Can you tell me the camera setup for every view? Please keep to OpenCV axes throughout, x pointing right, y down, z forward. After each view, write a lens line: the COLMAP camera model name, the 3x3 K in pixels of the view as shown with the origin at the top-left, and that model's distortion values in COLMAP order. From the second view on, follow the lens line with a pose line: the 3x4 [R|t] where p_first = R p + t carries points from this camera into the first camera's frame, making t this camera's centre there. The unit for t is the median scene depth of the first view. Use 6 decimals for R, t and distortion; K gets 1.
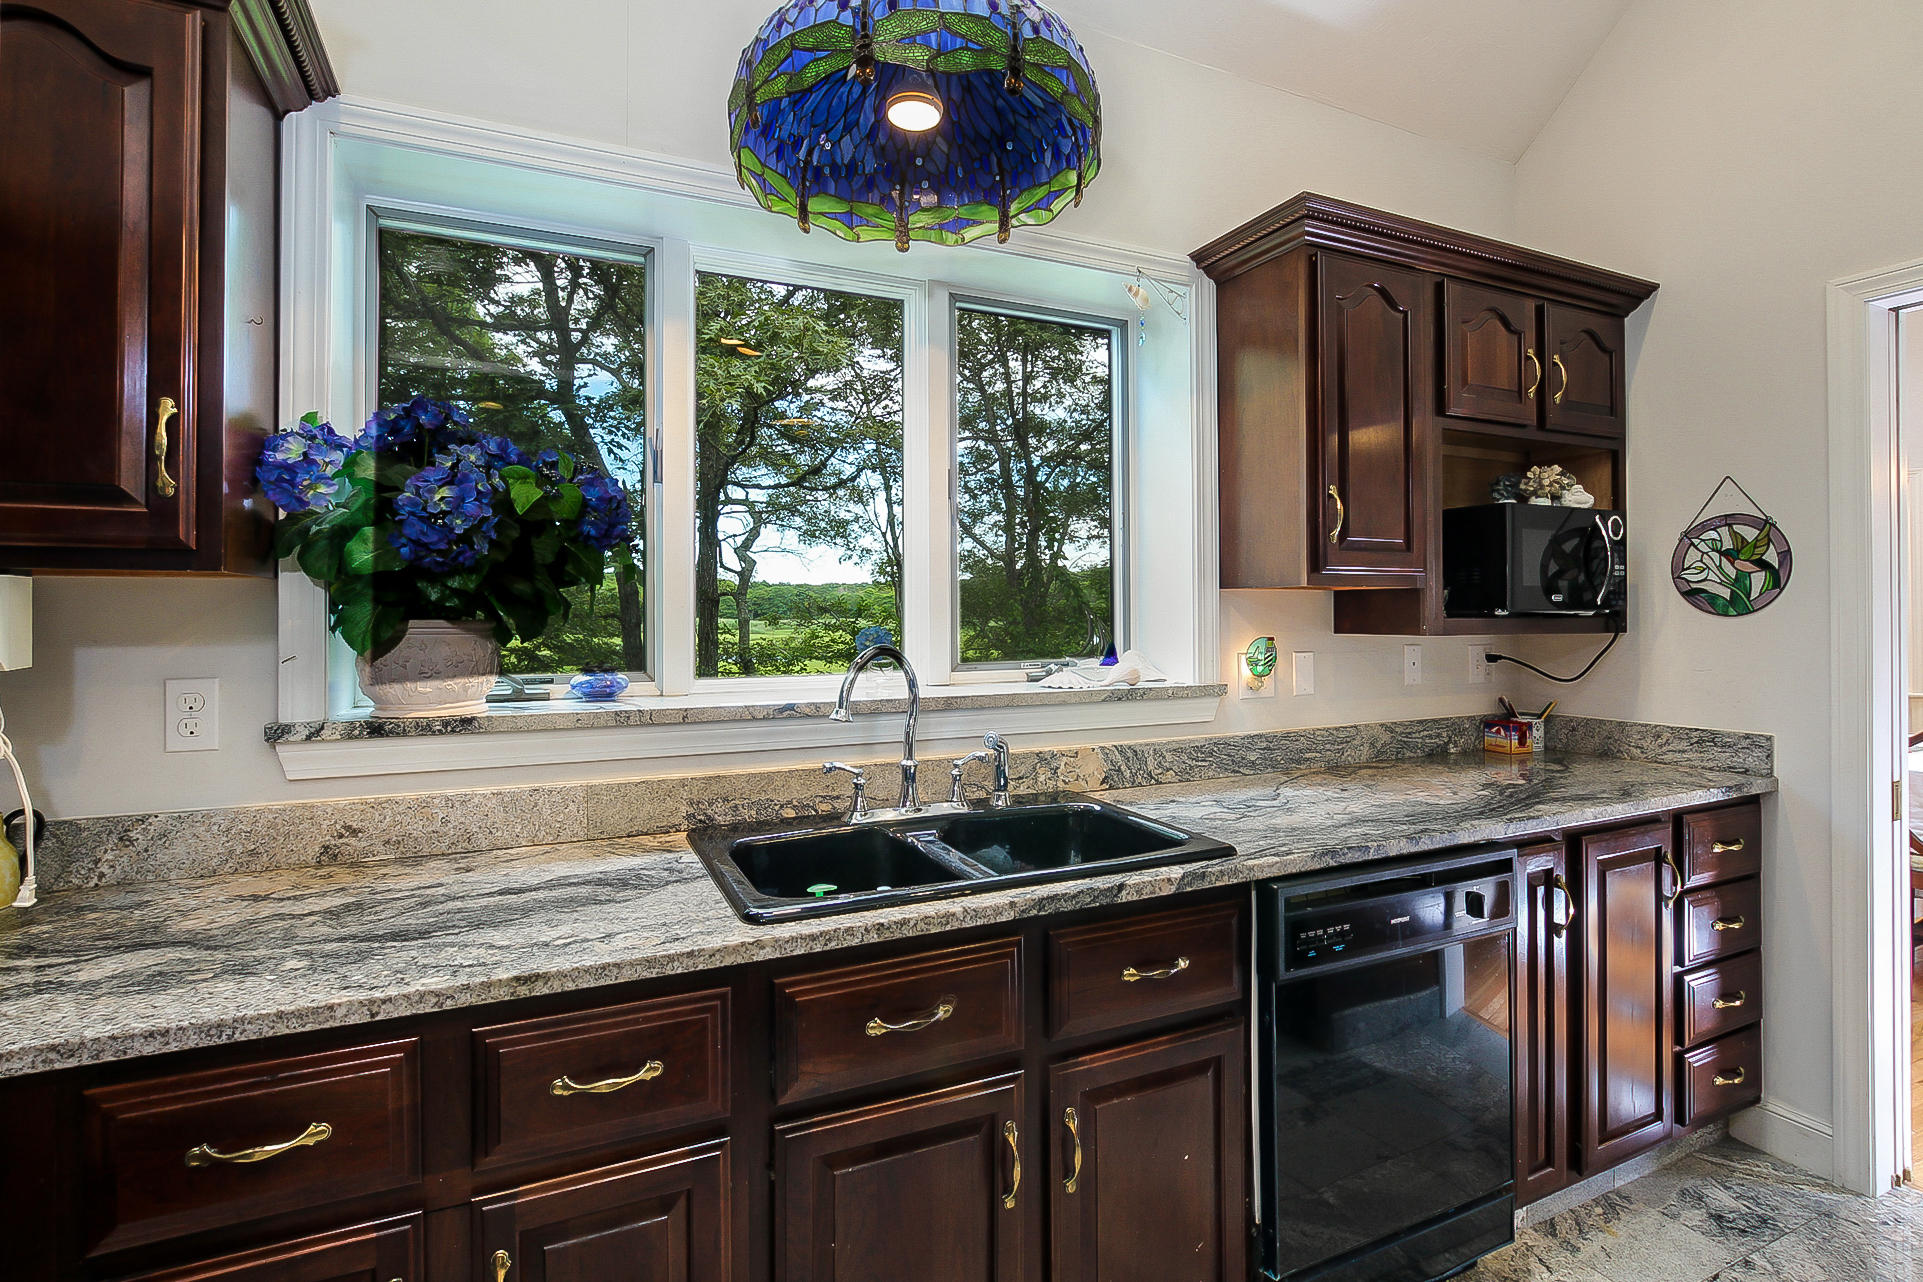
lens RADIAL K [[923.8, 0, 962.6], [0, 923.8, 606.2], [0, 0, 1]] dist [0.020120, -0.000072]
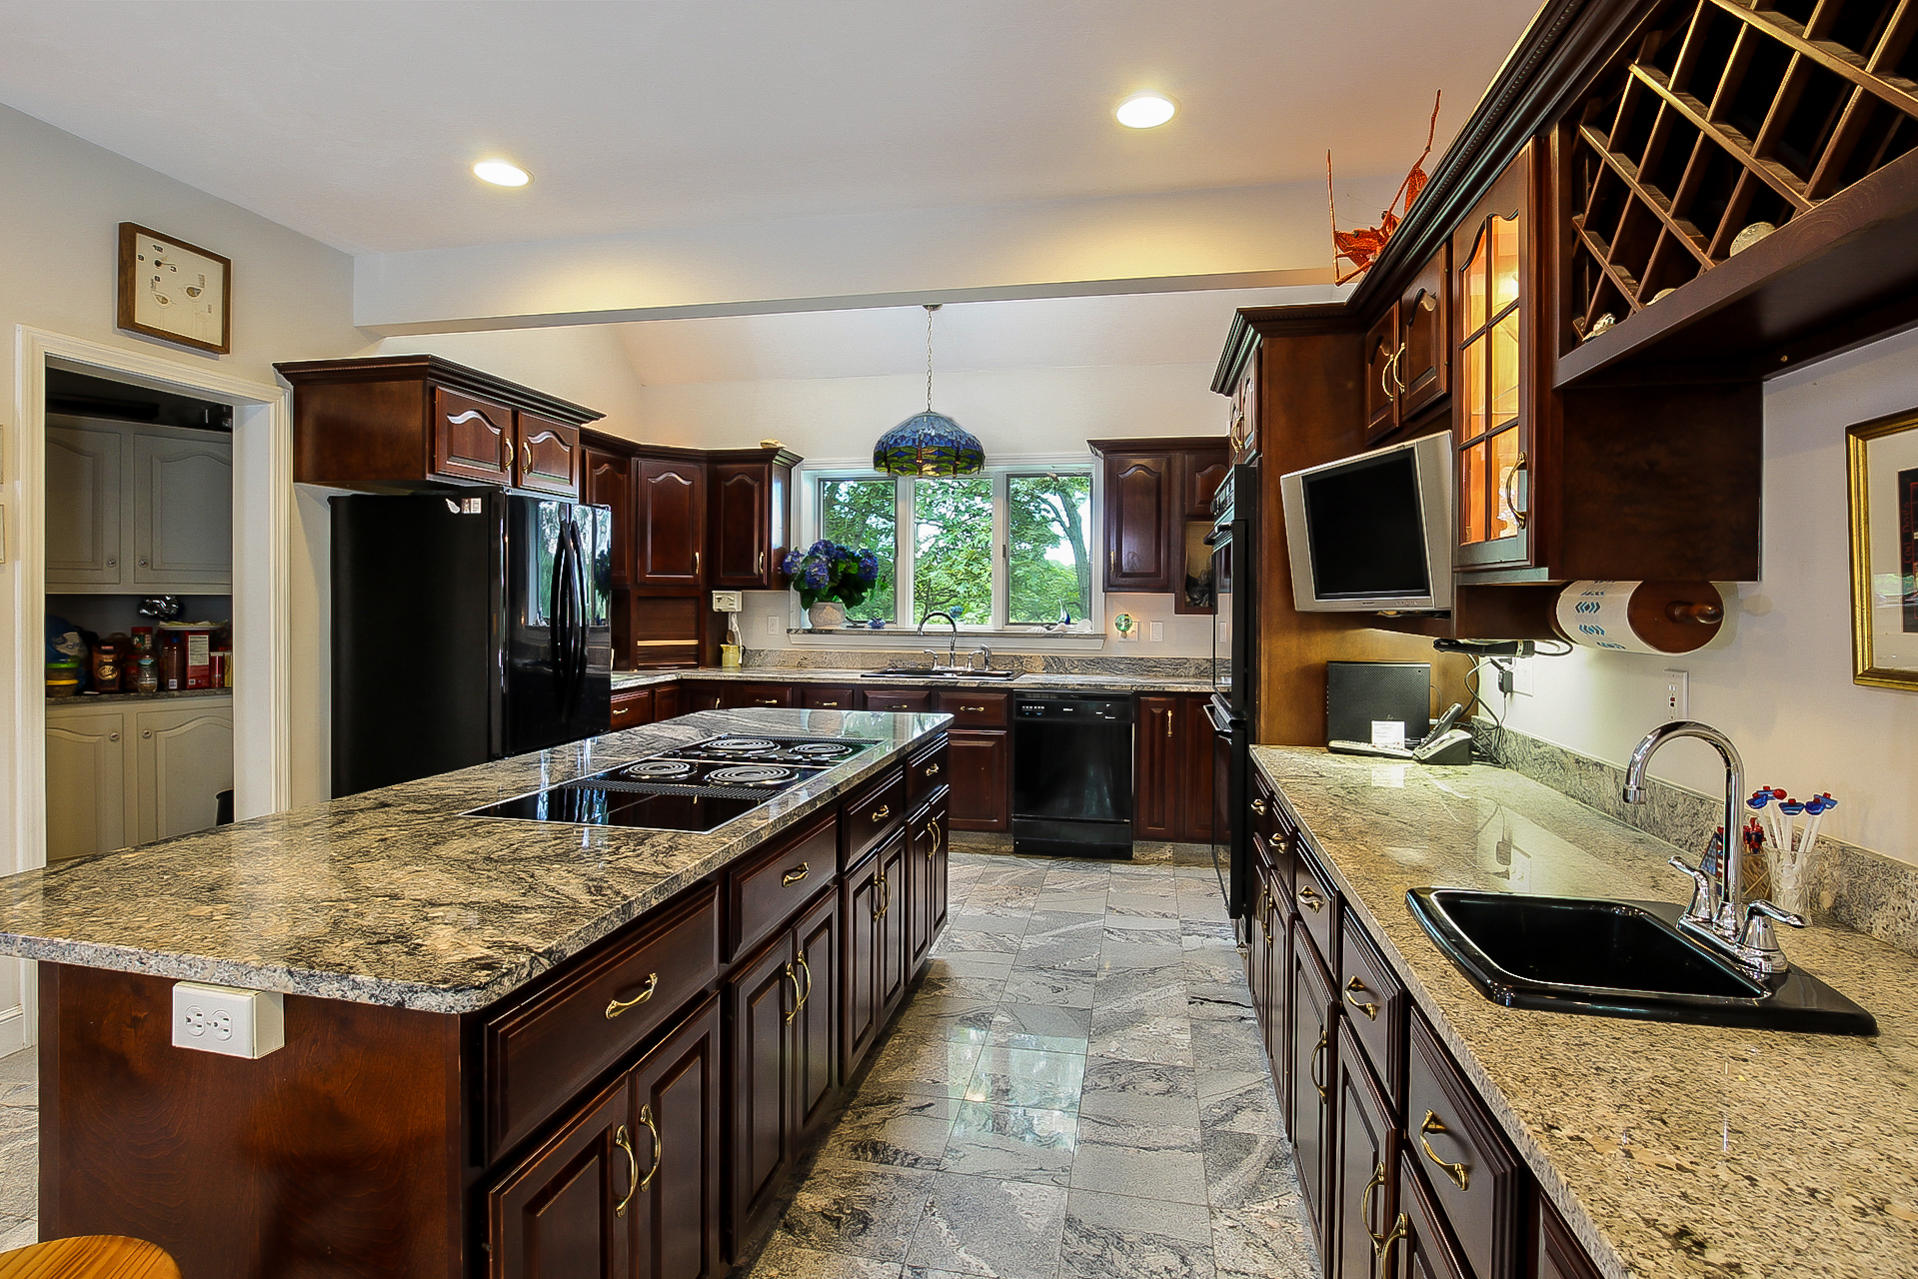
lens RADIAL K [[898.2, 0, 958.7], [0, 898.2, 612.4], [0, 0, 1]] dist [-0.037625, -0.000005]
pose [[0.803579, 0.017967, -0.594927, 1.345483], [-0.007212, 0.999765, 0.020452, -0.013433], [0.595155, -0.012144, 0.803519, -1.031485]]
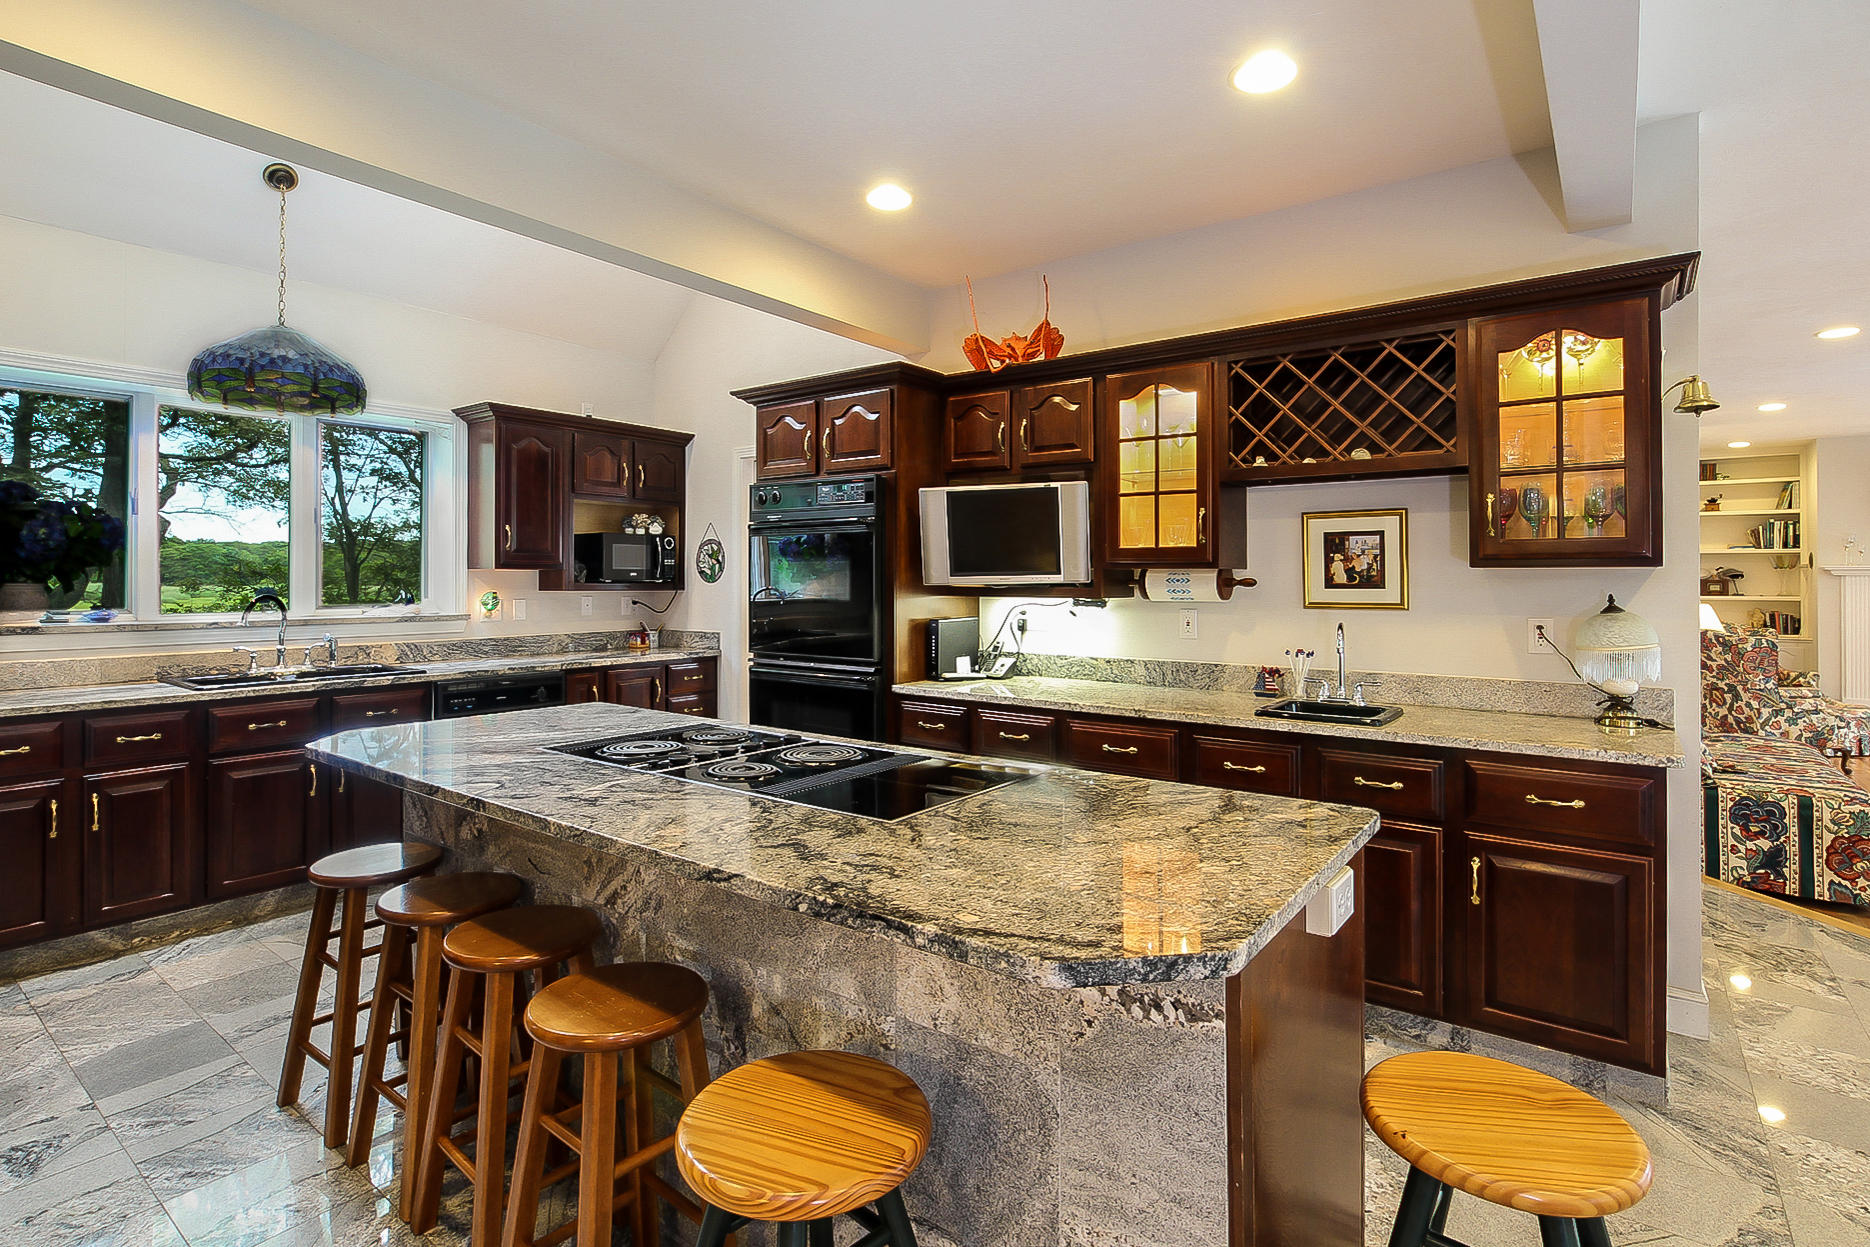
lens RADIAL K [[910.7, 0, 921.6], [0, 910.7, 573.5], [0, 0, 1]] dist [-0.011248, 0.000390]
pose [[0.887584, 0.006820, 0.460596, 0.245536], [-0.006945, 0.999975, -0.001423, -0.012760], [-0.460594, -0.001936, 0.887609, -1.319222]]
